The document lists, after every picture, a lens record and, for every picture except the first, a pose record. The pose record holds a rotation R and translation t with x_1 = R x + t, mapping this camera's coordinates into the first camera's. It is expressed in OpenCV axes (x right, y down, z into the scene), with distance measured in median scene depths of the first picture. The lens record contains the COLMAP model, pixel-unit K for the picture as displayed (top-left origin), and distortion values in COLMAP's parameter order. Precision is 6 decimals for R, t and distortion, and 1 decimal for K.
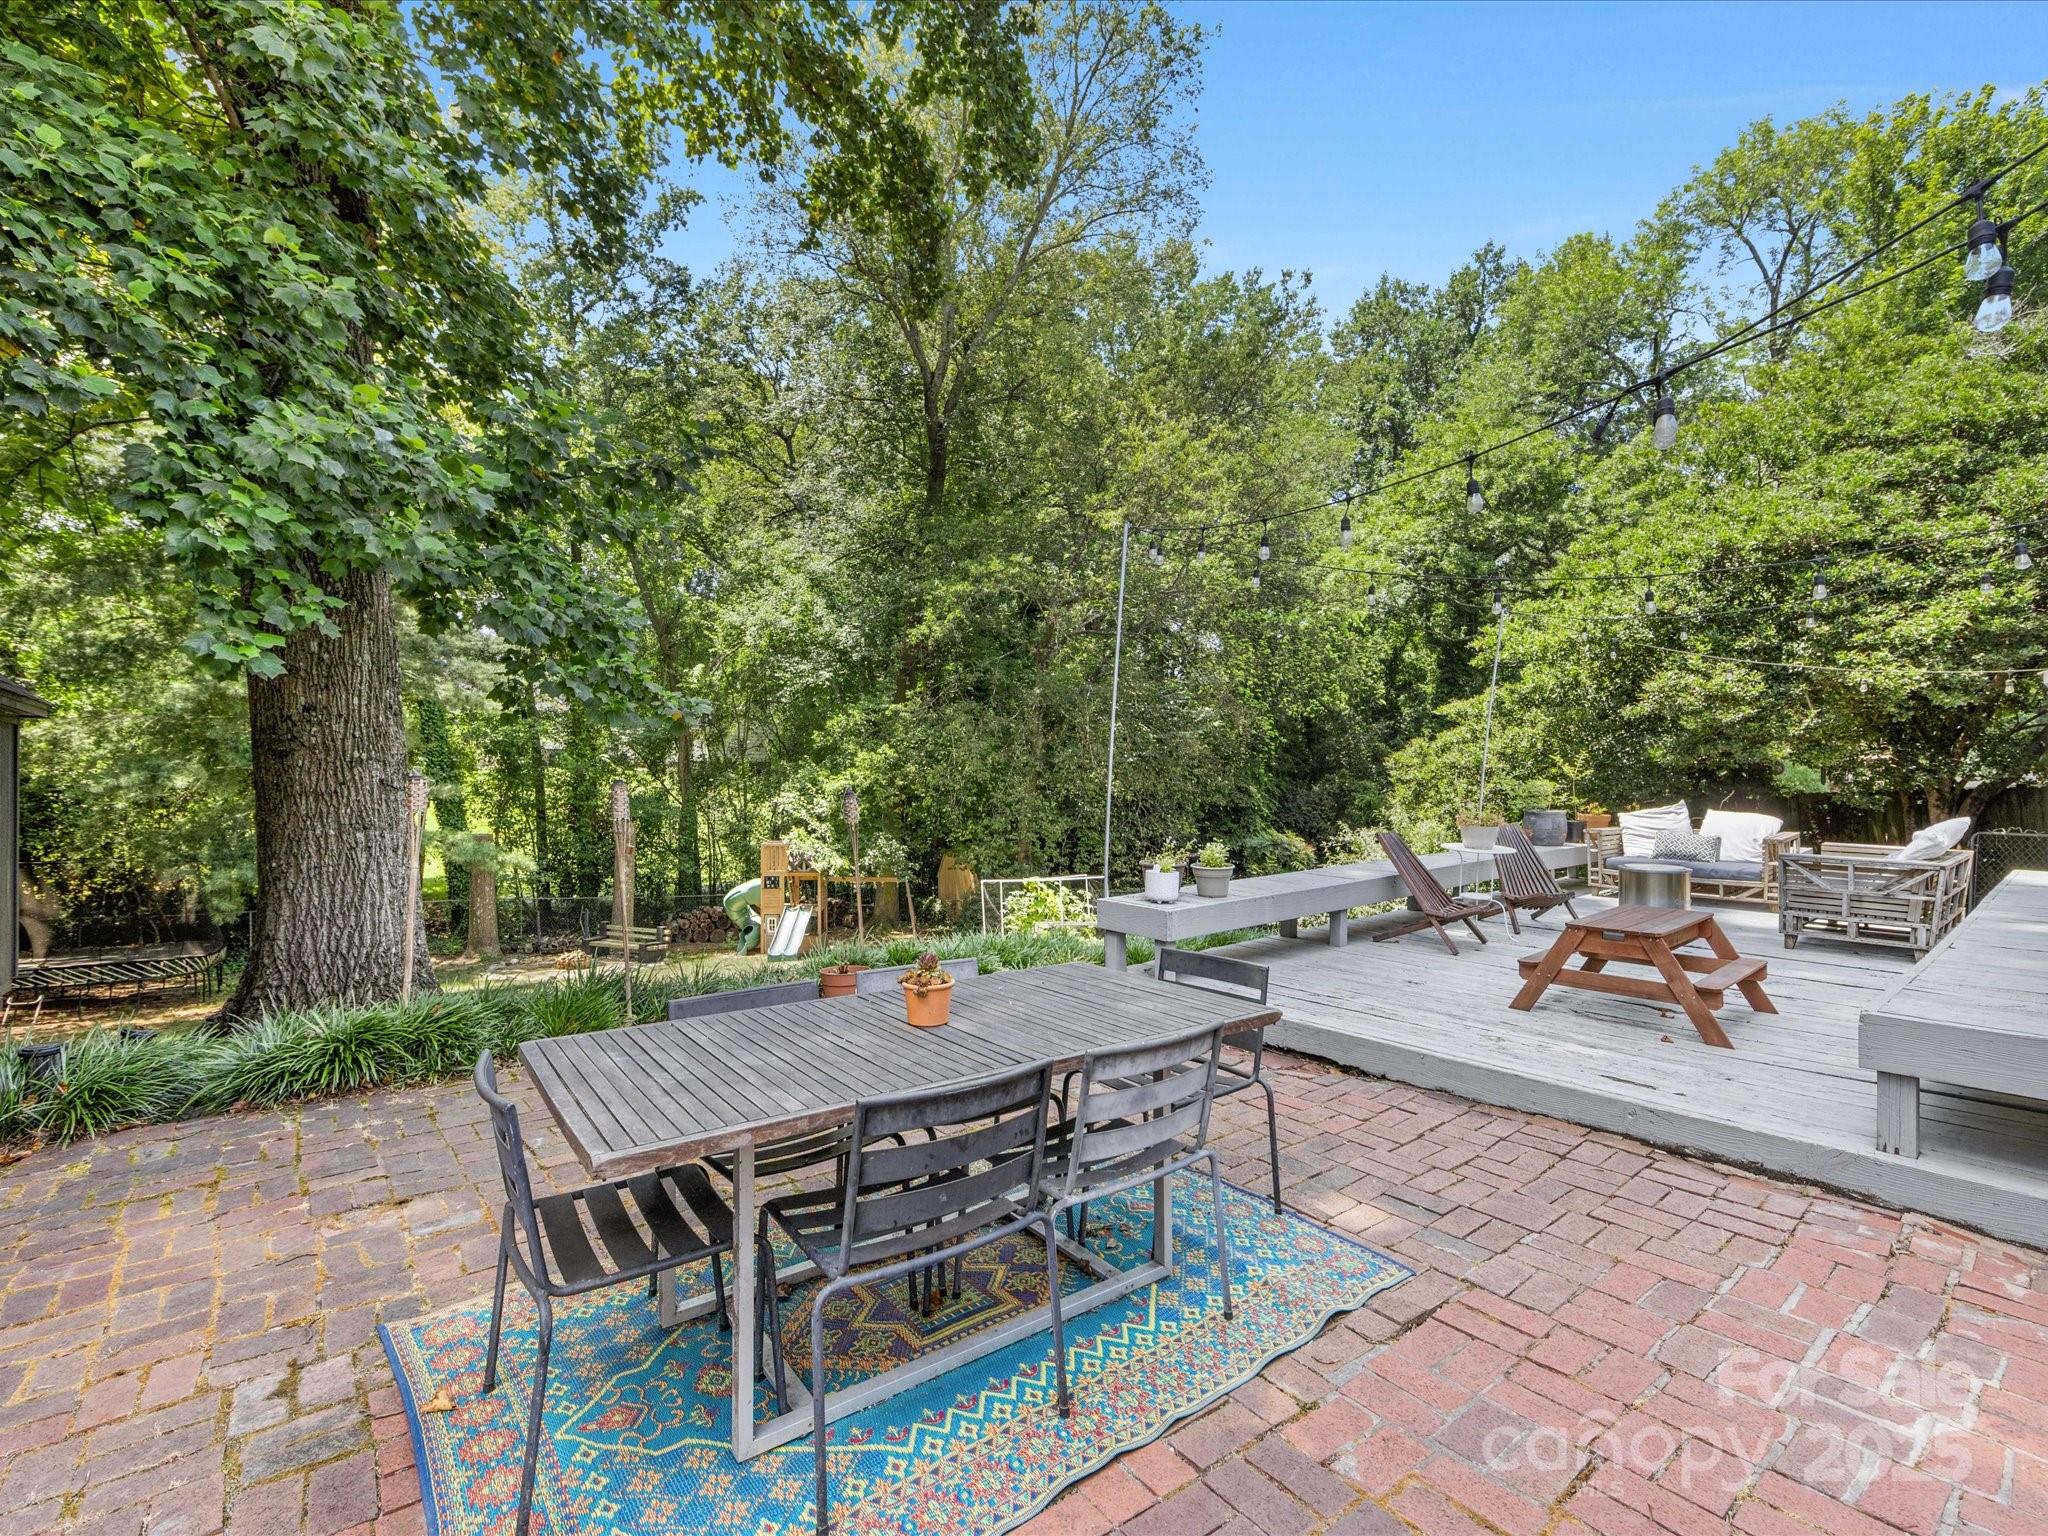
lens RADIAL K [[904.1, 0, 1021.6], [0, 904.1, 770.8], [0, 0, 1]] dist [-0.000839, -0.000574]
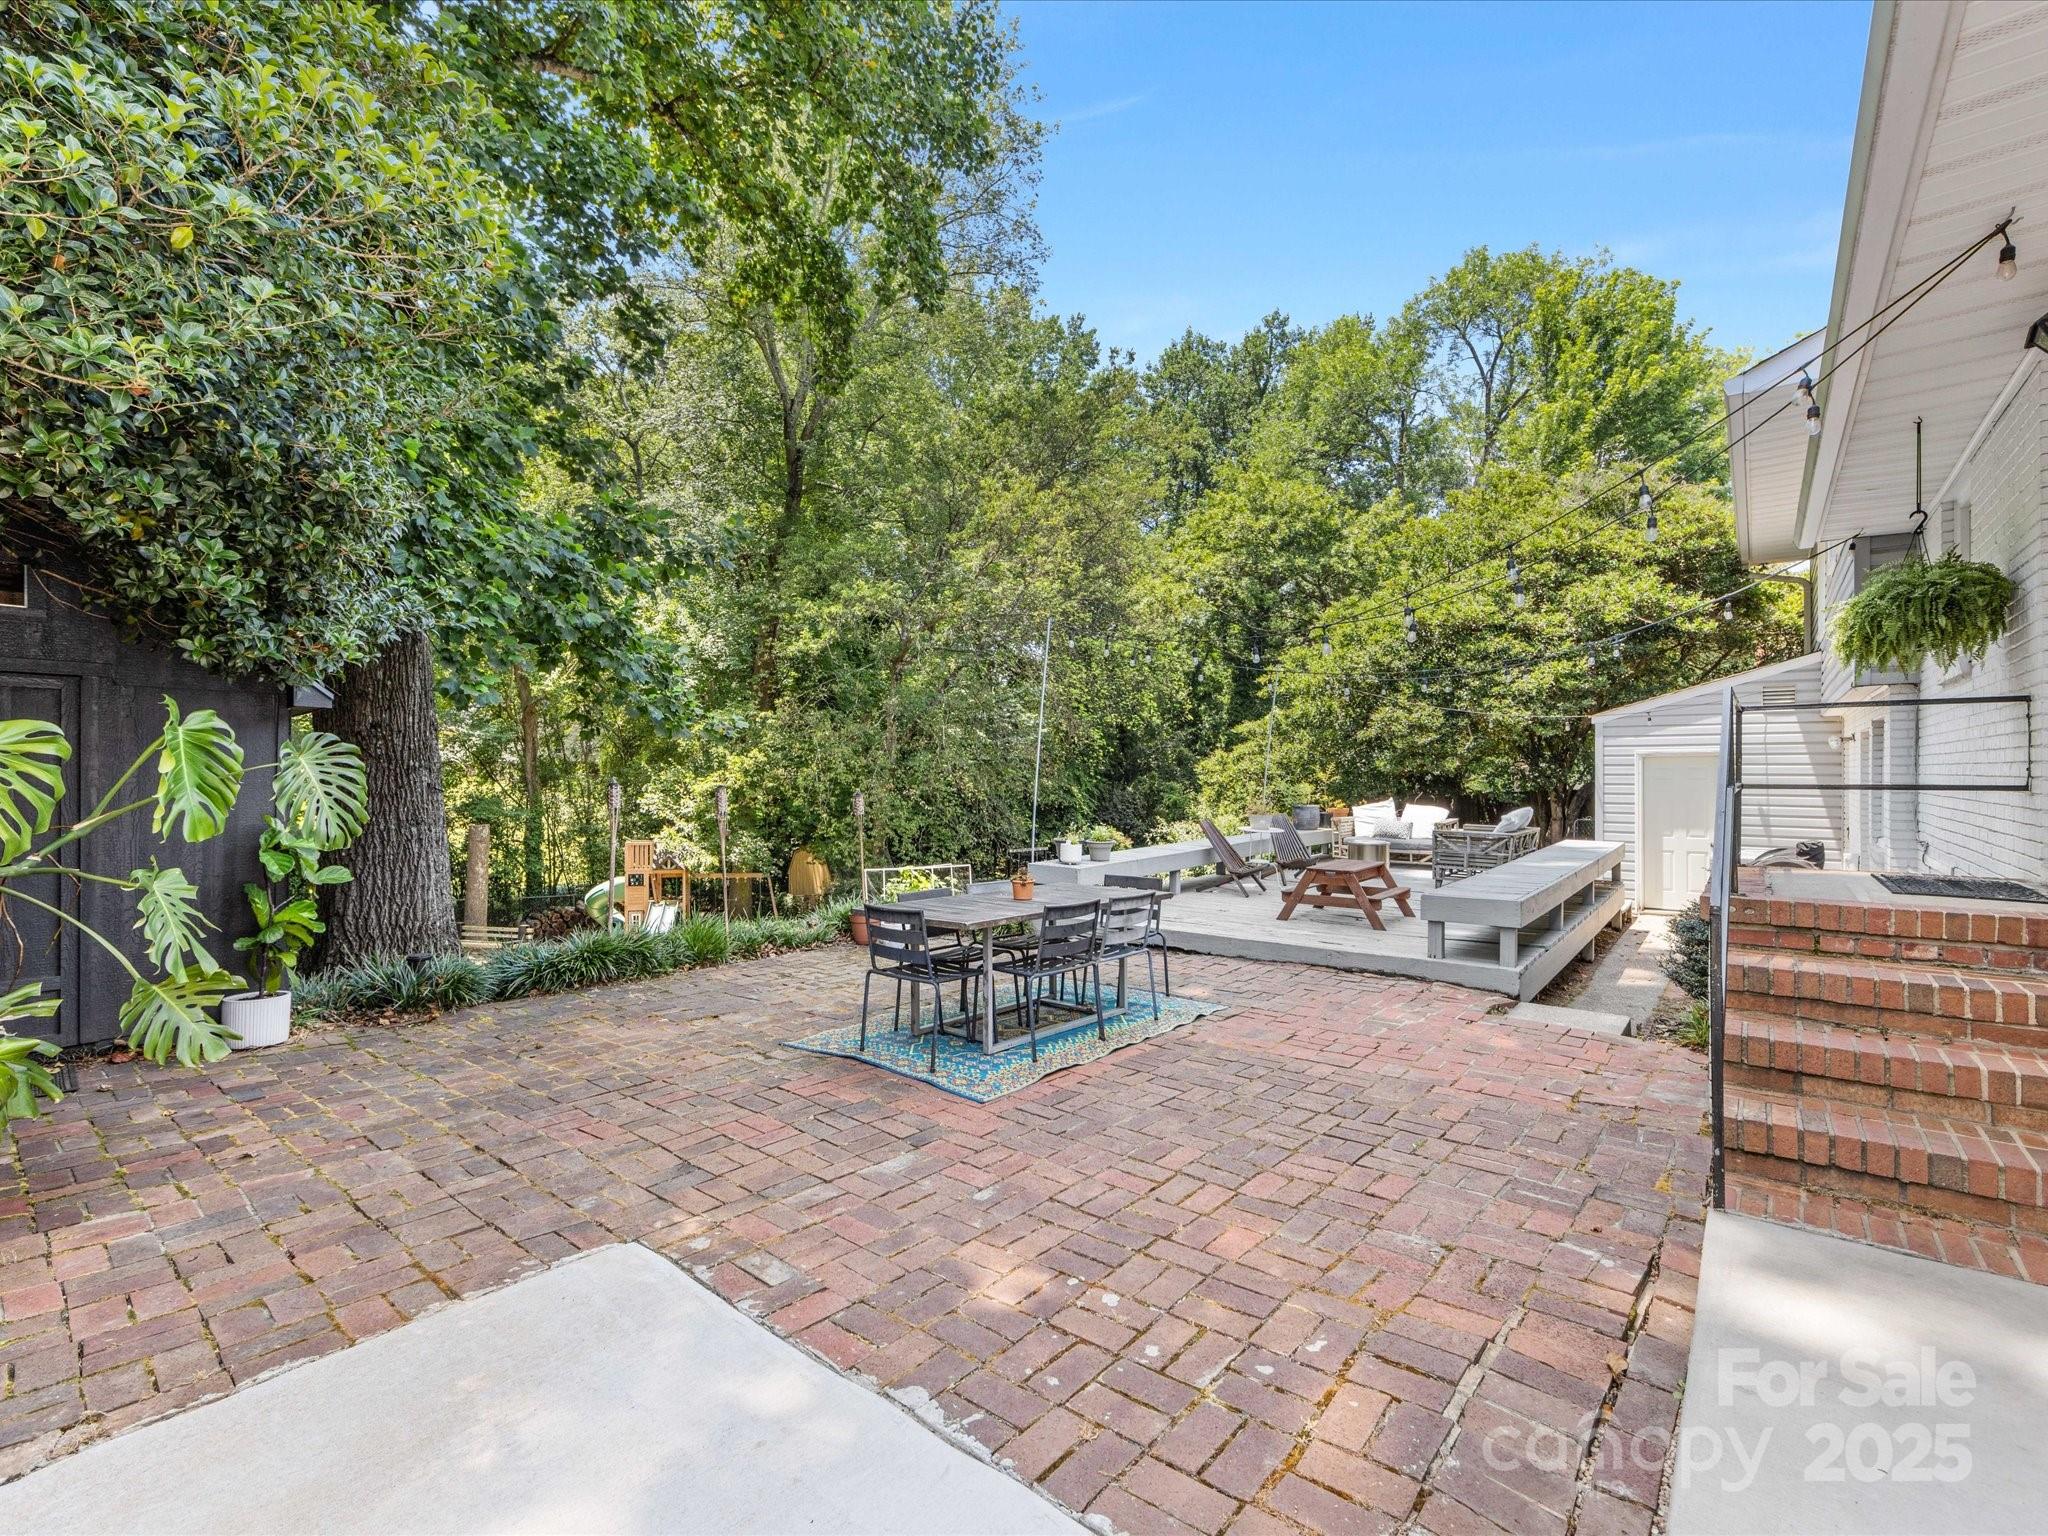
lens RADIAL K [[911.7, 0, 1022.0], [0, 911.7, 775.1], [0, 0, 1]] dist [0.000484, -0.000039]
pose [[0.978756, 0.002050, 0.205017, -0.115509], [-0.002959, 0.999987, 0.004131, -0.006190], [-0.205006, -0.004650, 0.978750, -0.238190]]
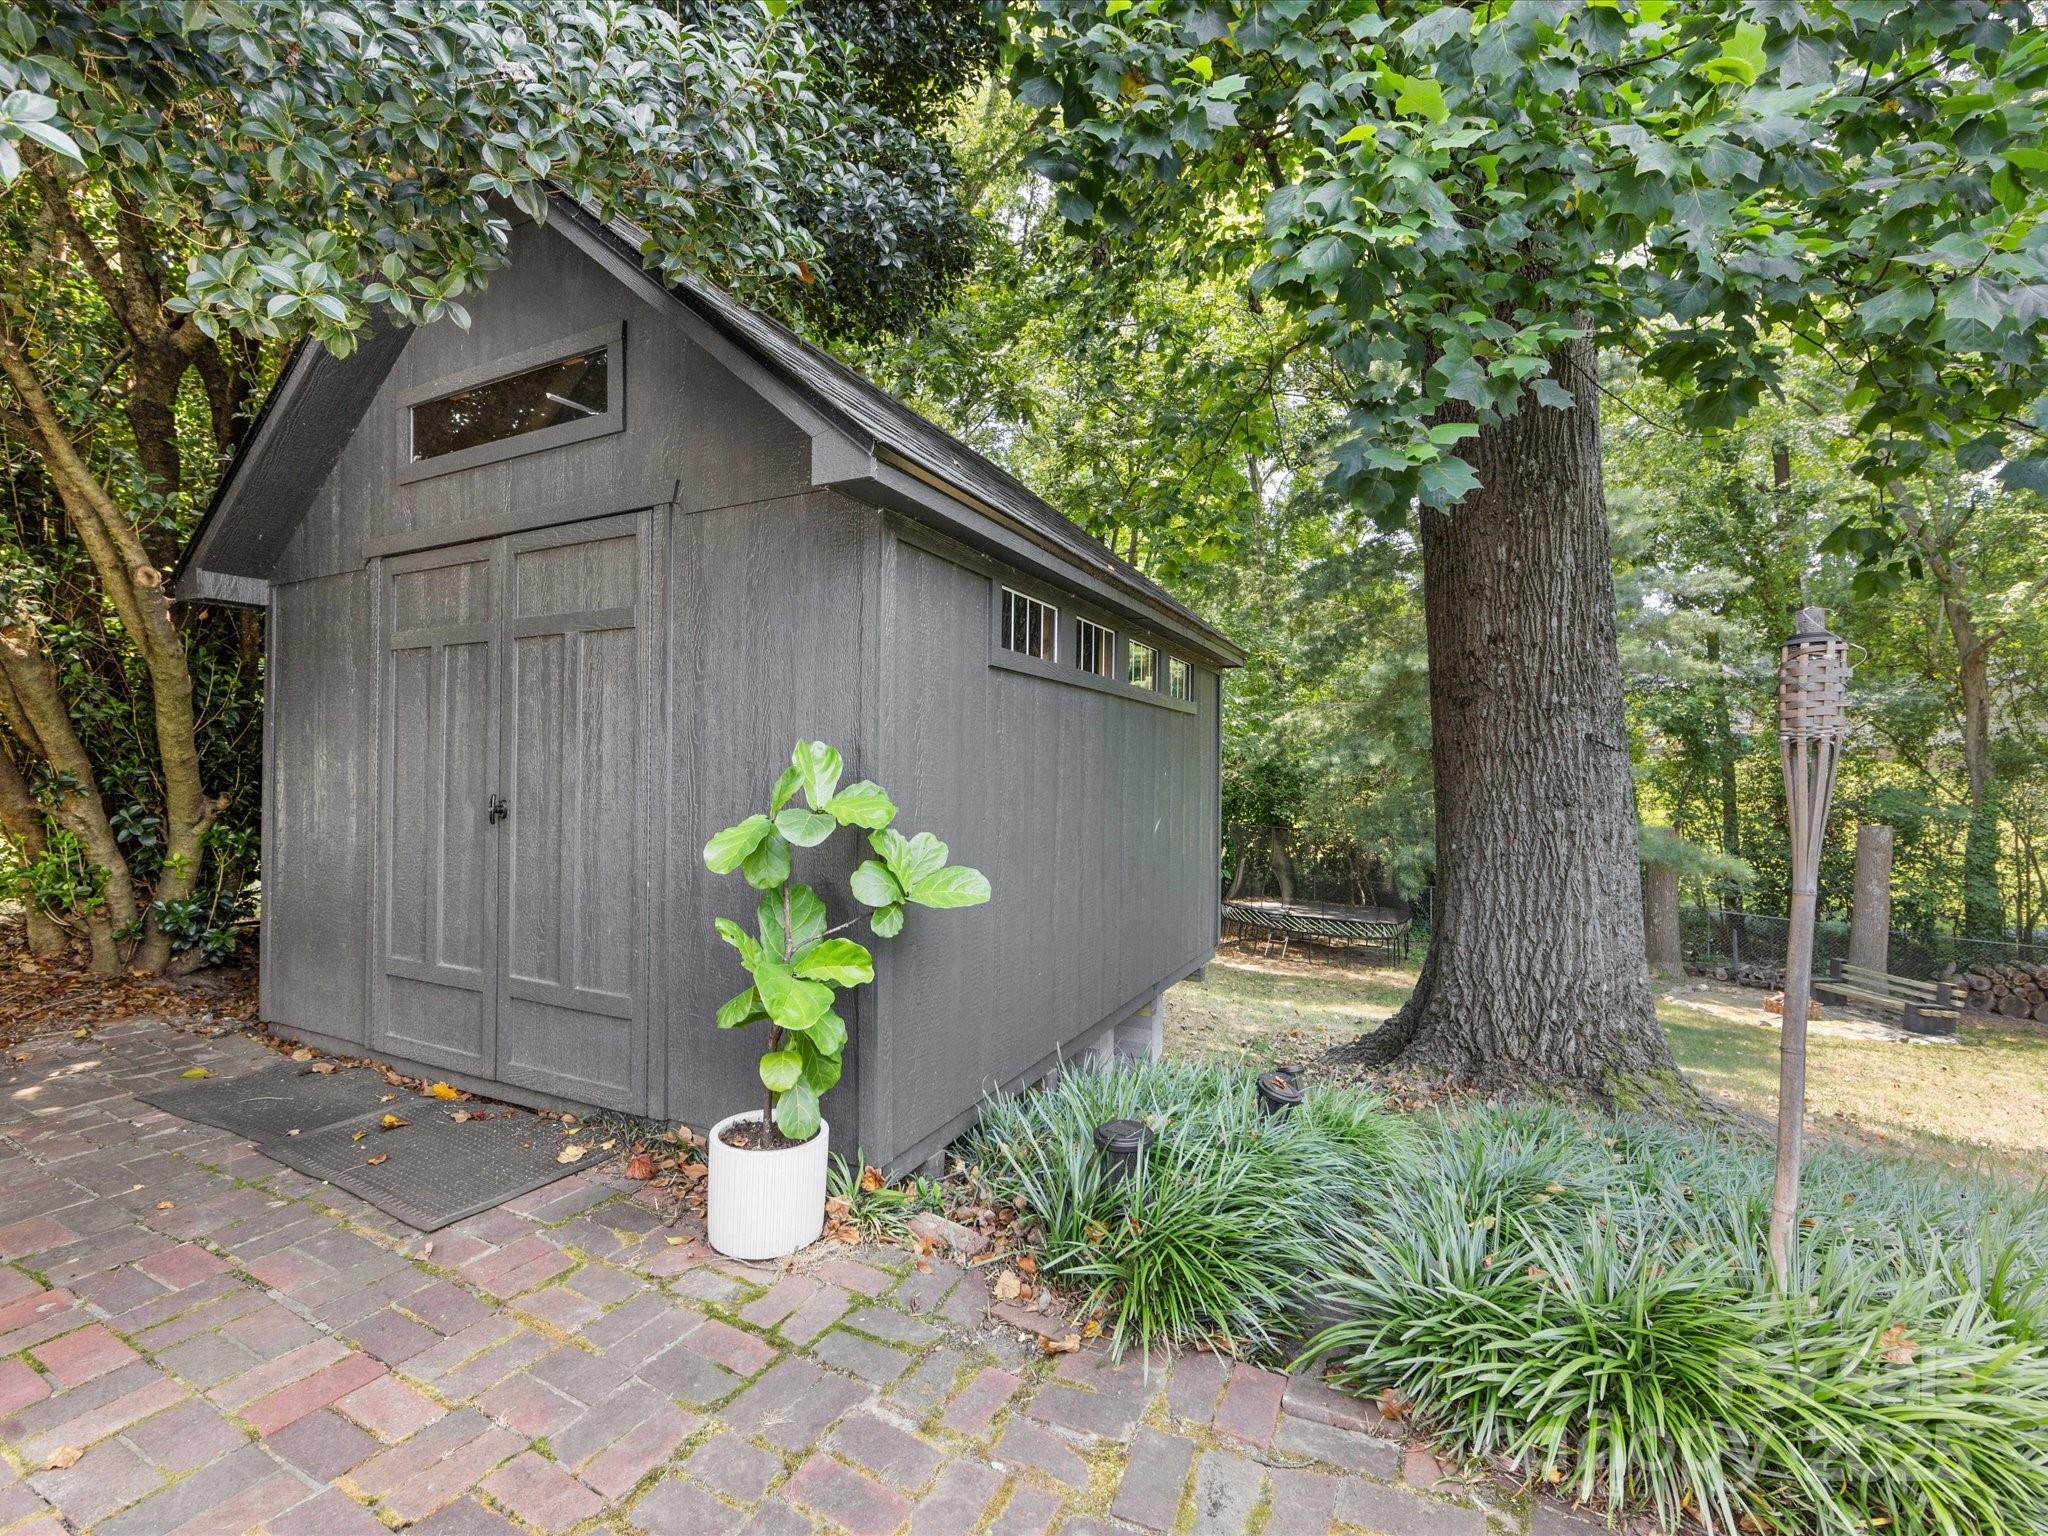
lens RADIAL K [[904.6, 0, 1024.0], [0, 904.6, 768.0], [0, 0, 1]] dist [-0.002438, -0.000558]
pose [[0.424884, 0.004722, -0.905236, -0.175472], [0.000292, 0.999986, 0.005353, 0.020058], [0.905248, -0.002539, 0.424876, 0.208956]]
